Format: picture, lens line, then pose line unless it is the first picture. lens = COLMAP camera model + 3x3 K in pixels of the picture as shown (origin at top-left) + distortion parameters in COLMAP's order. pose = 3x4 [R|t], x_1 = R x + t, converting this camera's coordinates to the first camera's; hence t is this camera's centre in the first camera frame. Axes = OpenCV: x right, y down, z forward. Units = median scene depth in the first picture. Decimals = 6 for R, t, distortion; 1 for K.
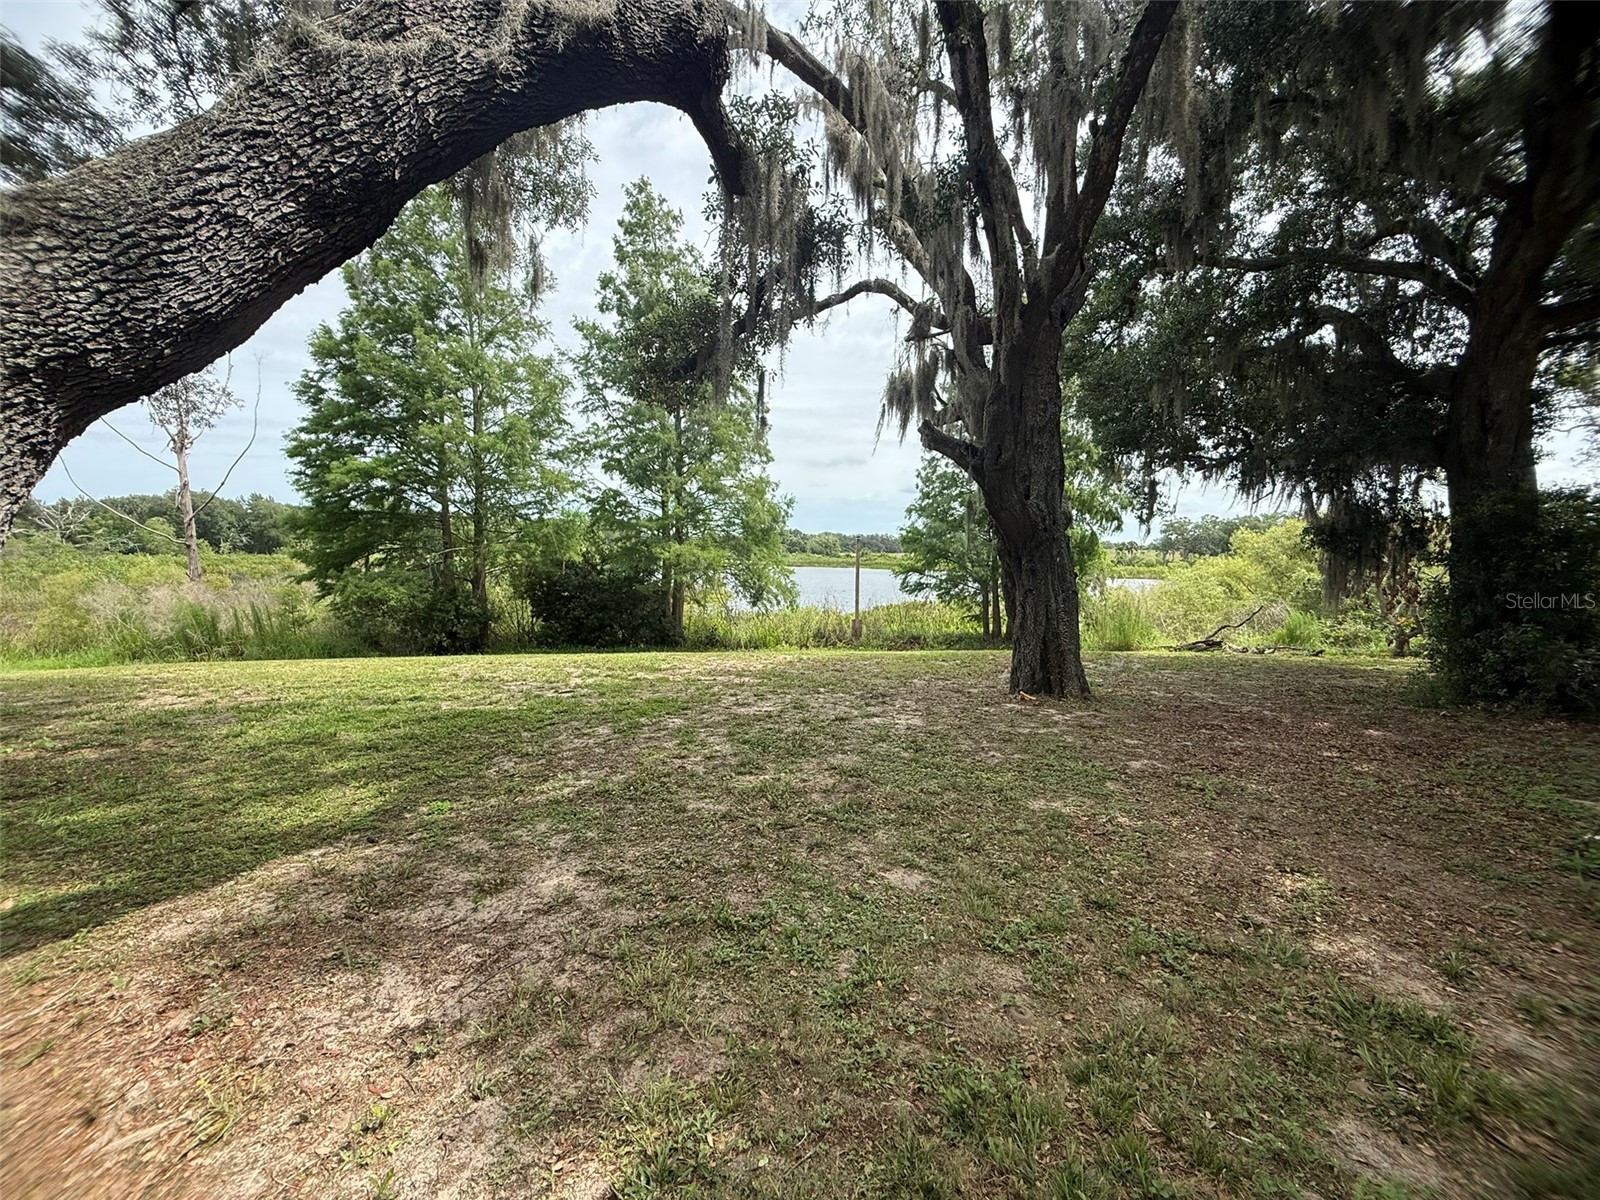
lens RADIAL K [[638.6, 0, 793.9], [0, 638.6, 599.4], [0, 0, 1]] dist [0.000645, -0.000722]
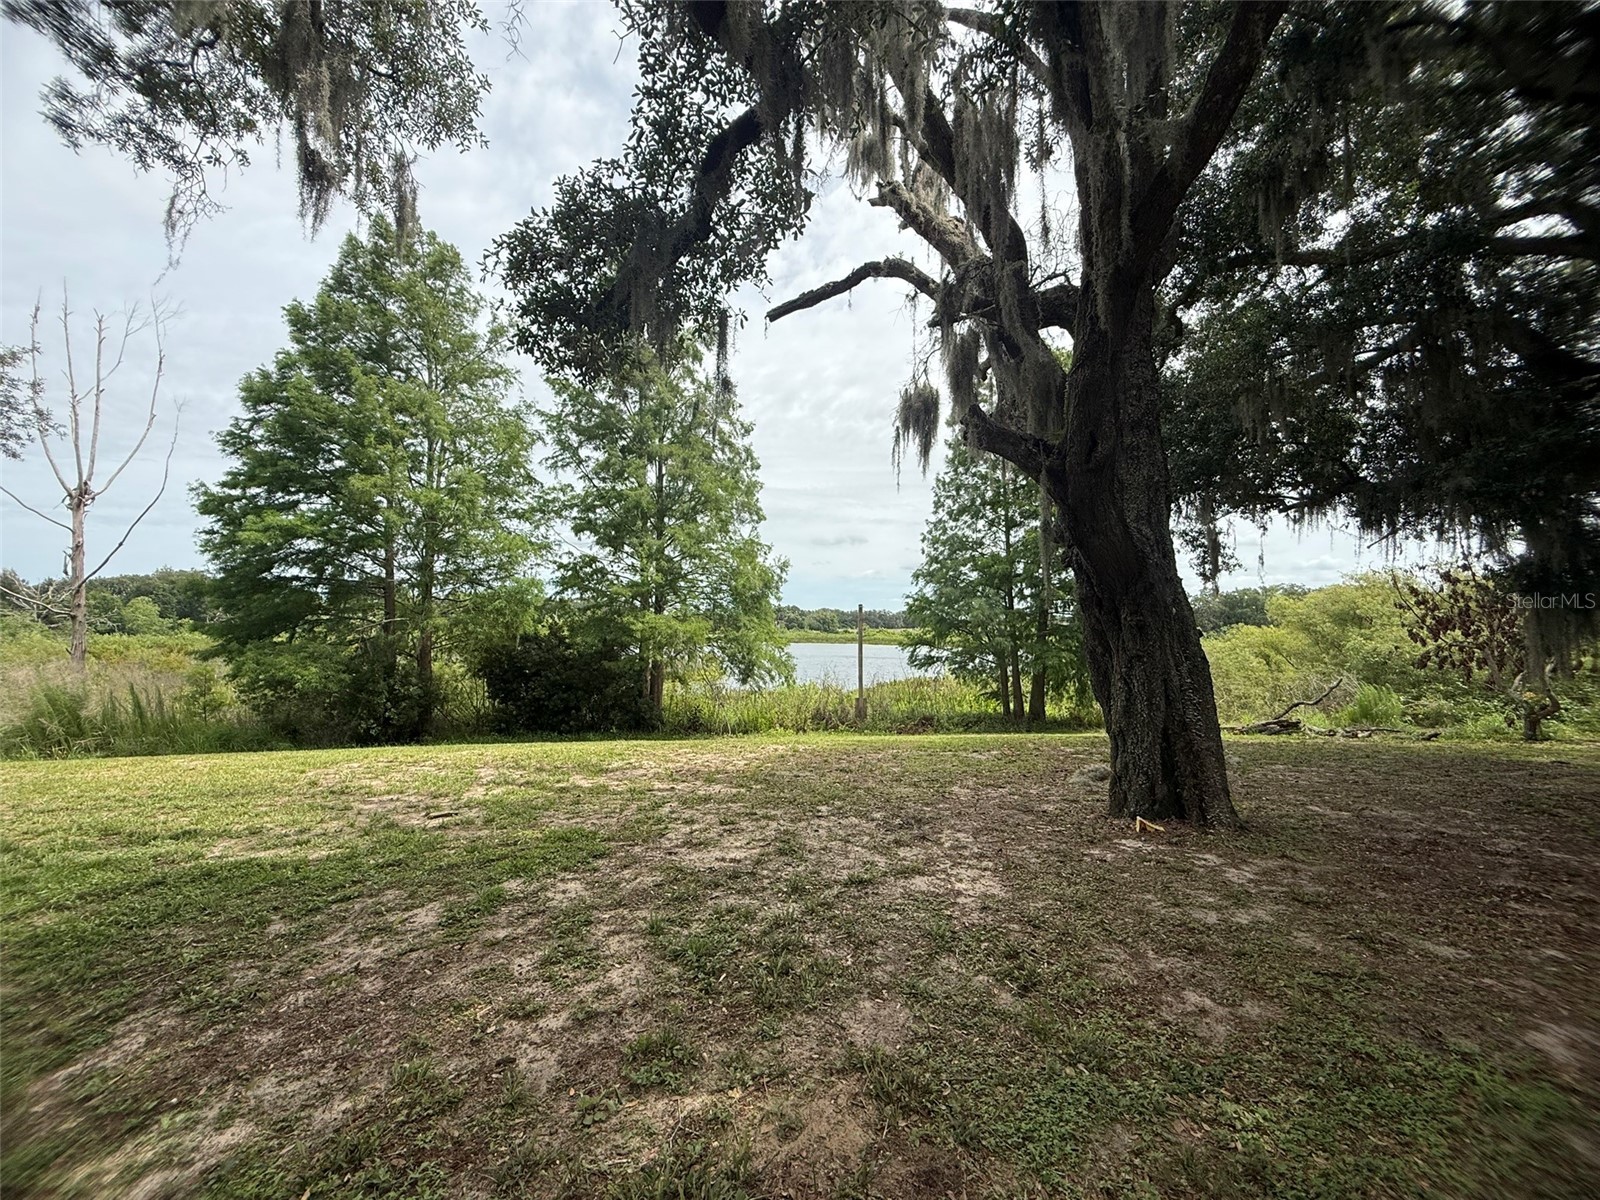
lens RADIAL K [[638.6, 0, 793.9], [0, 638.6, 599.4], [0, 0, 1]] dist [0.000645, -0.000722]
pose [[0.999969, -0.007055, 0.003456, 0.004623], [0.007419, 0.992771, -0.119794, 0.001089], [-0.002586, 0.119816, 0.992793, 0.122965]]
